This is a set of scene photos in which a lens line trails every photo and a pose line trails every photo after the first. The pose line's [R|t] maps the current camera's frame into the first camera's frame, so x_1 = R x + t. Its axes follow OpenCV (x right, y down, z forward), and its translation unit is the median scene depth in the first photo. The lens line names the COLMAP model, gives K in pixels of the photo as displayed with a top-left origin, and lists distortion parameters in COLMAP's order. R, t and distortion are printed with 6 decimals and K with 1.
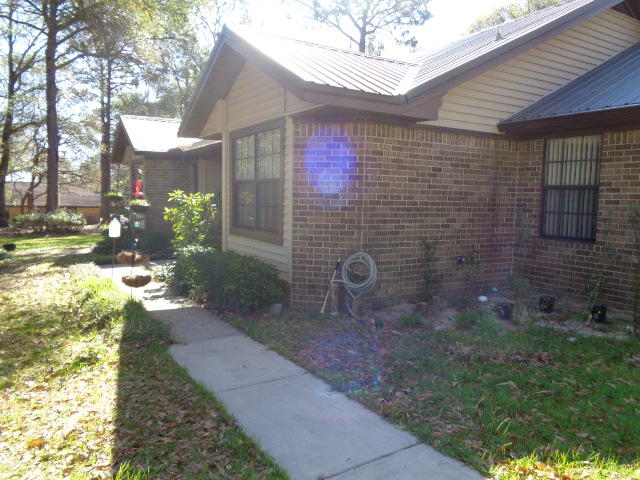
lens RADIAL K [[482.3, 0, 318.4], [0, 482.3, 237.7], [0, 0, 1]] dist [-0.001957, 0.000072]
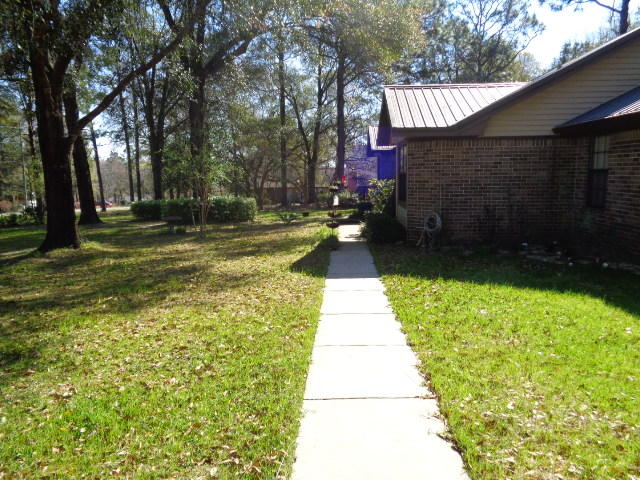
lens RADIAL K [[482.3, 0, 318.4], [0, 482.3, 237.7], [0, 0, 1]] dist [-0.001957, 0.000072]
pose [[0.826691, 0.042318, -0.561062, 0.619315], [-0.016845, 0.998582, 0.050498, 0.033845], [0.562403, -0.032295, 0.826232, -0.627257]]
